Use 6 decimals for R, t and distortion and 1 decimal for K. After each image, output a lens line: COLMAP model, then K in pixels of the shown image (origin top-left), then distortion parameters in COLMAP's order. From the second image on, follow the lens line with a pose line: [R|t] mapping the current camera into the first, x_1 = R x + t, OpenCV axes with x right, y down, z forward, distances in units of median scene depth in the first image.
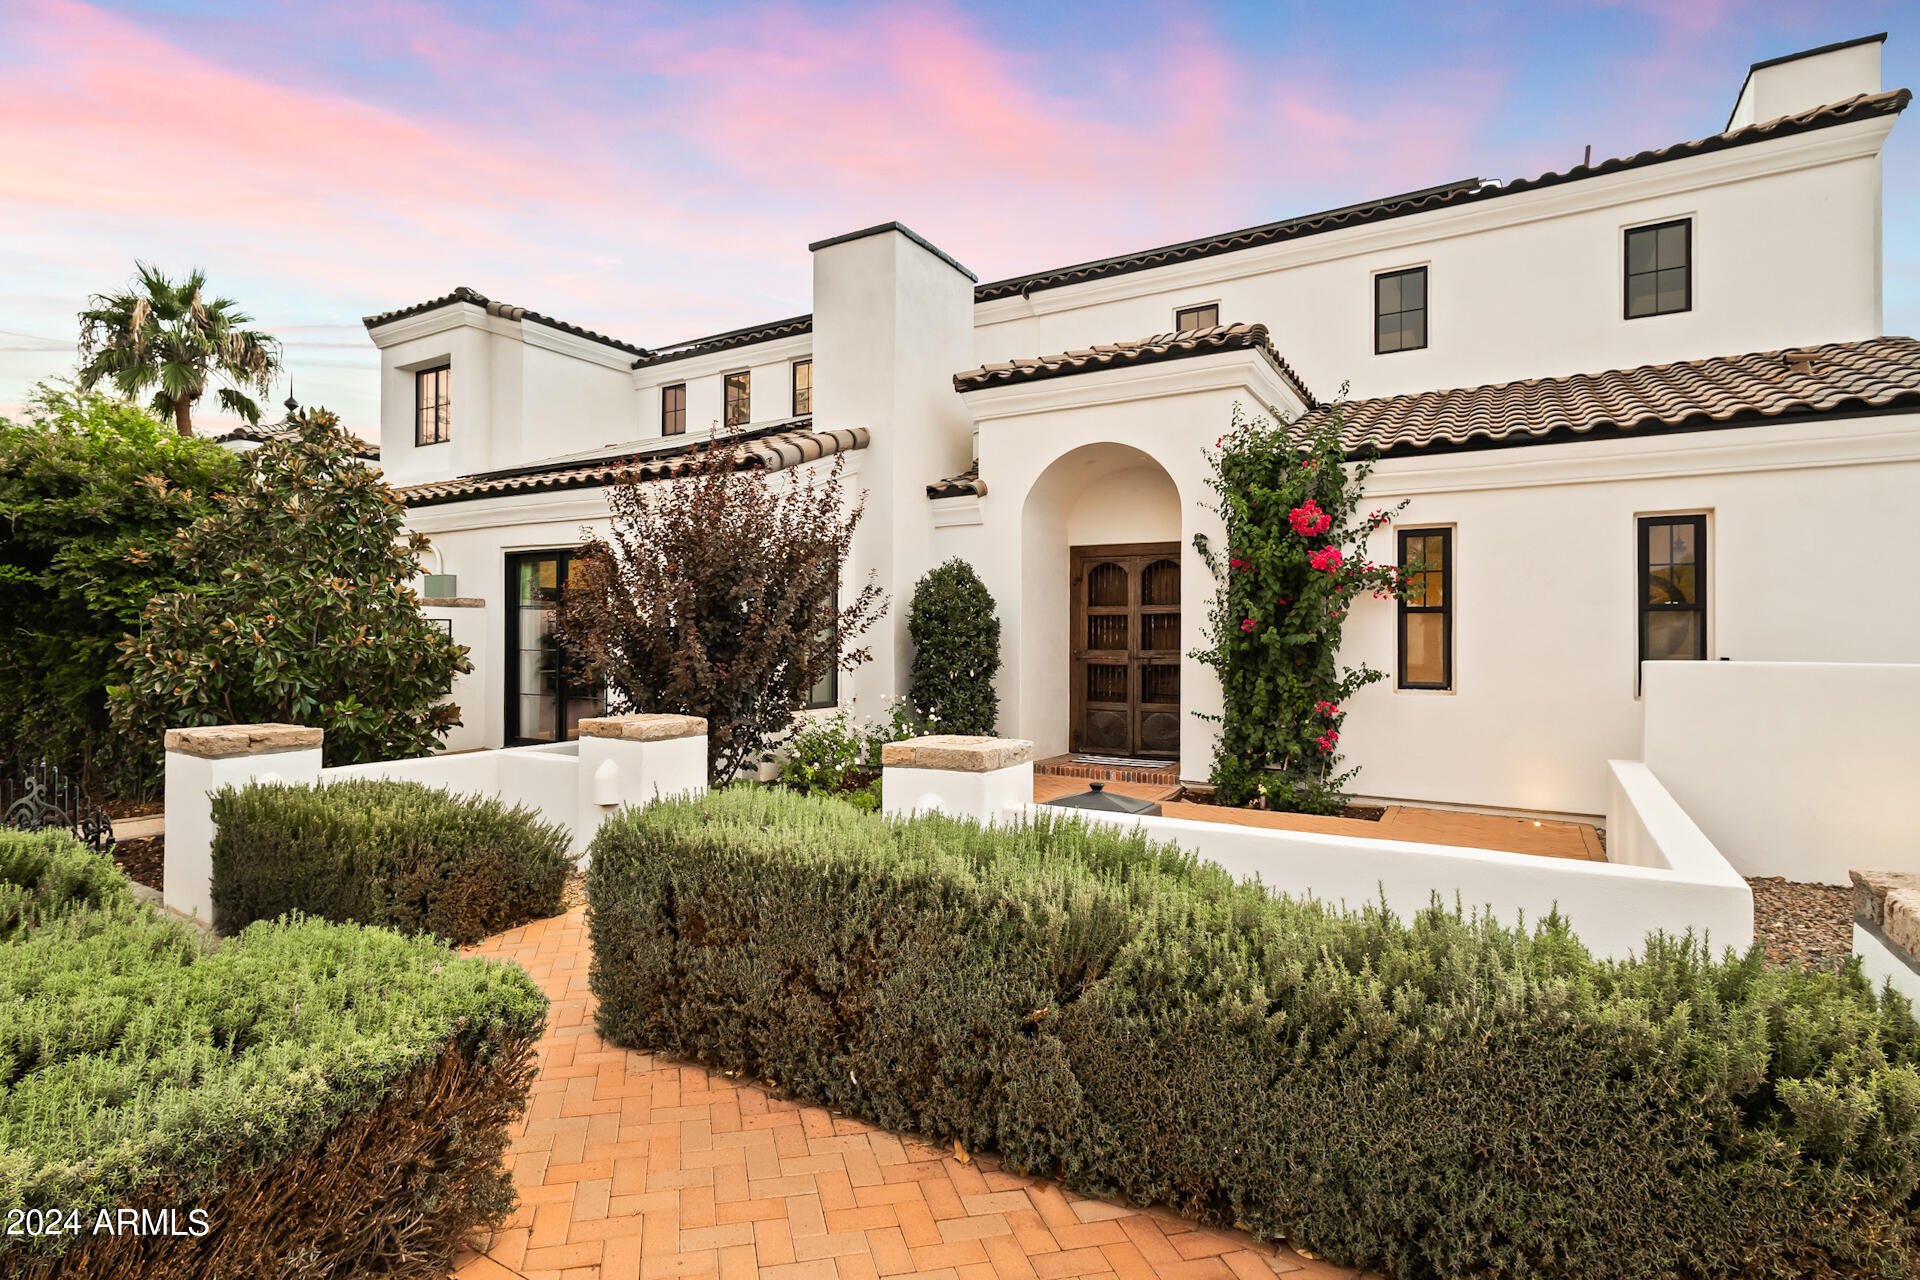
lens RADIAL K [[902.0, 0, 964.5], [0, 902.0, 631.8], [0, 0, 1]] dist [0.001843, 0.000284]
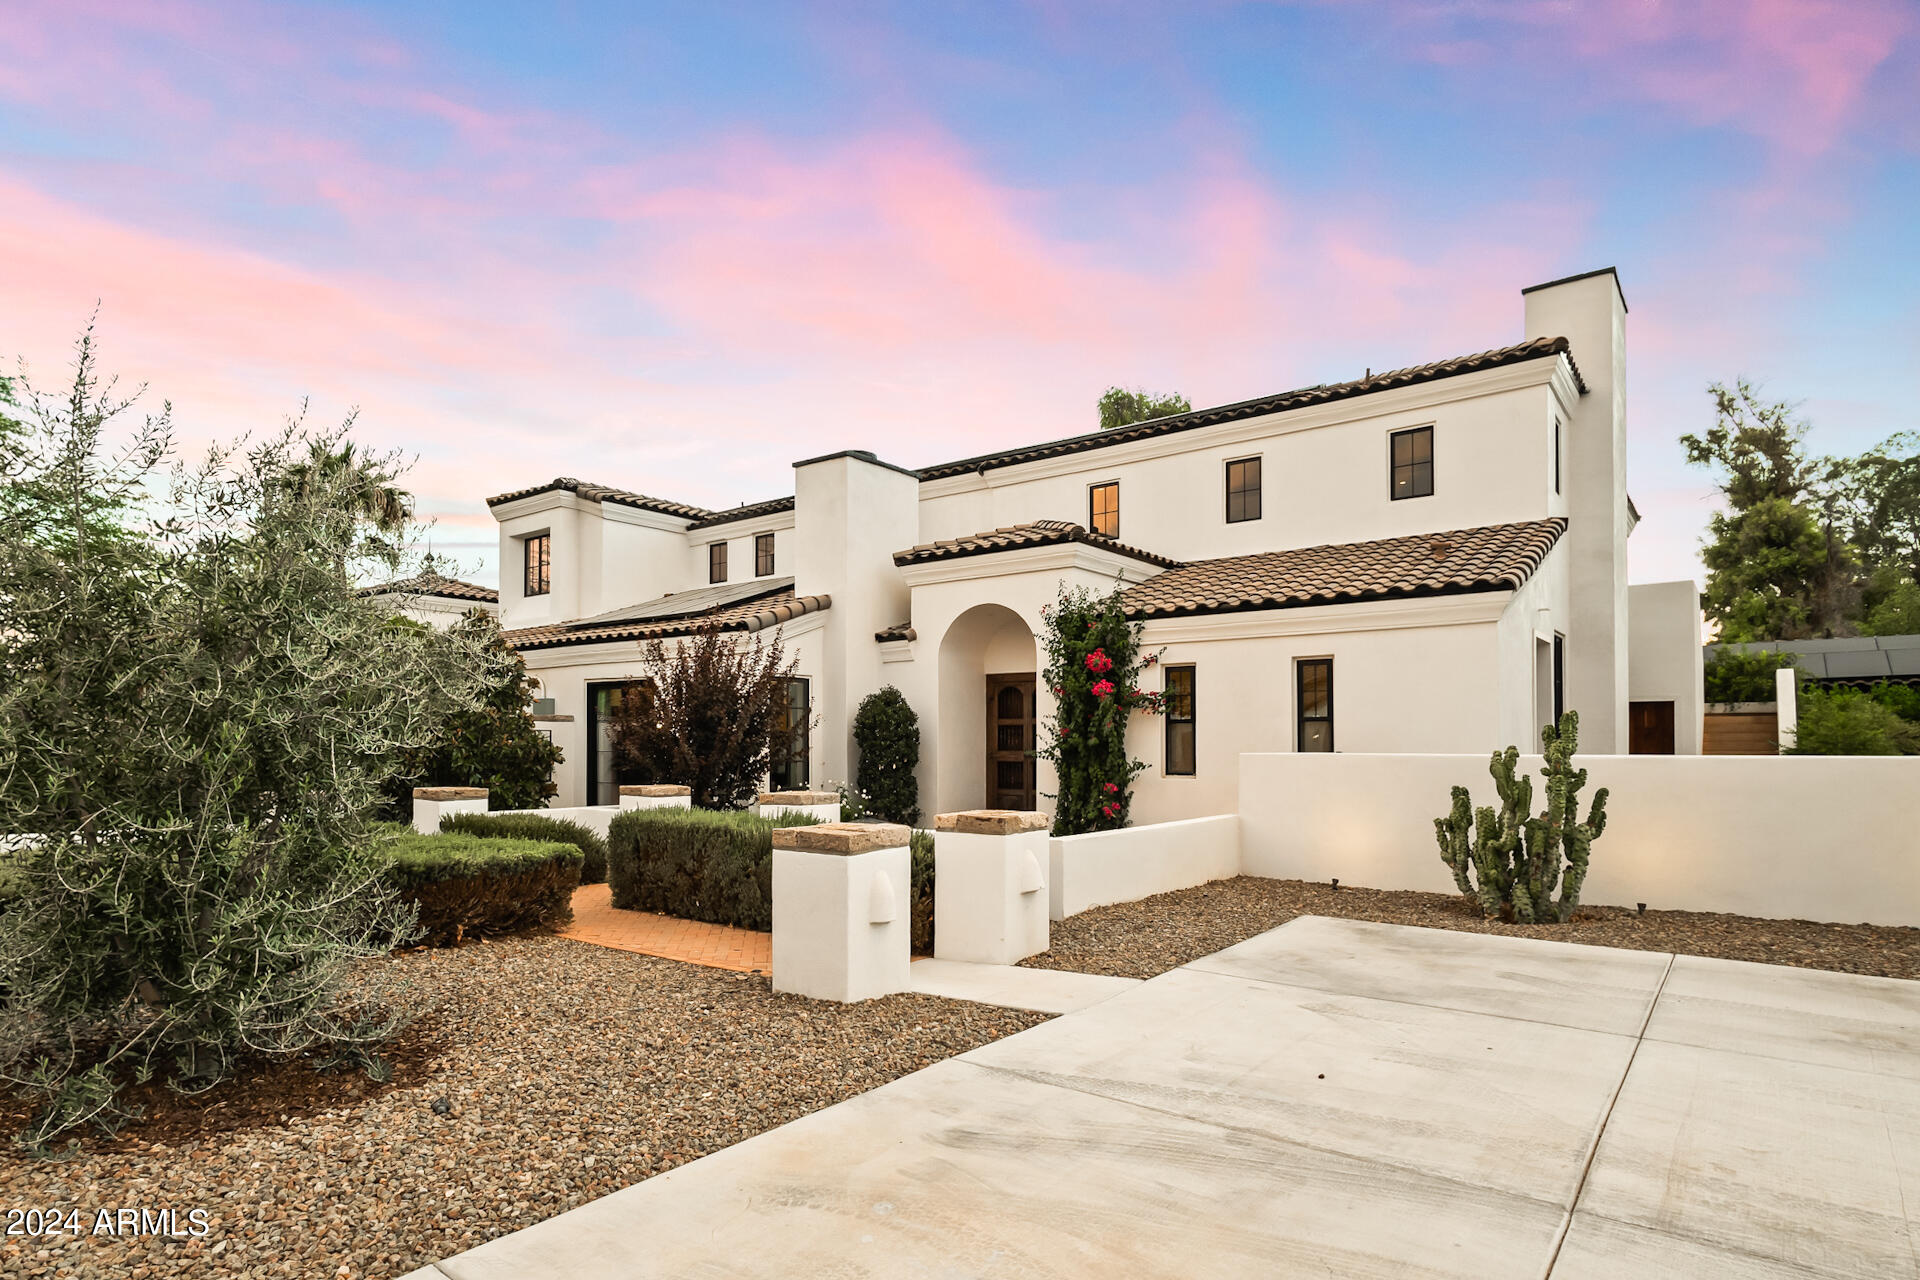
lens RADIAL K [[1043.3, 0, 1010.0], [0, 1043.3, 744.0], [0, 0, 1]] dist [-0.002872, -0.000597]
pose [[0.994820, -0.002202, -0.101627, 0.350623], [0.002496, 0.999993, 0.002763, 0.006004], [0.101620, -0.003003, 0.994819, -0.621040]]
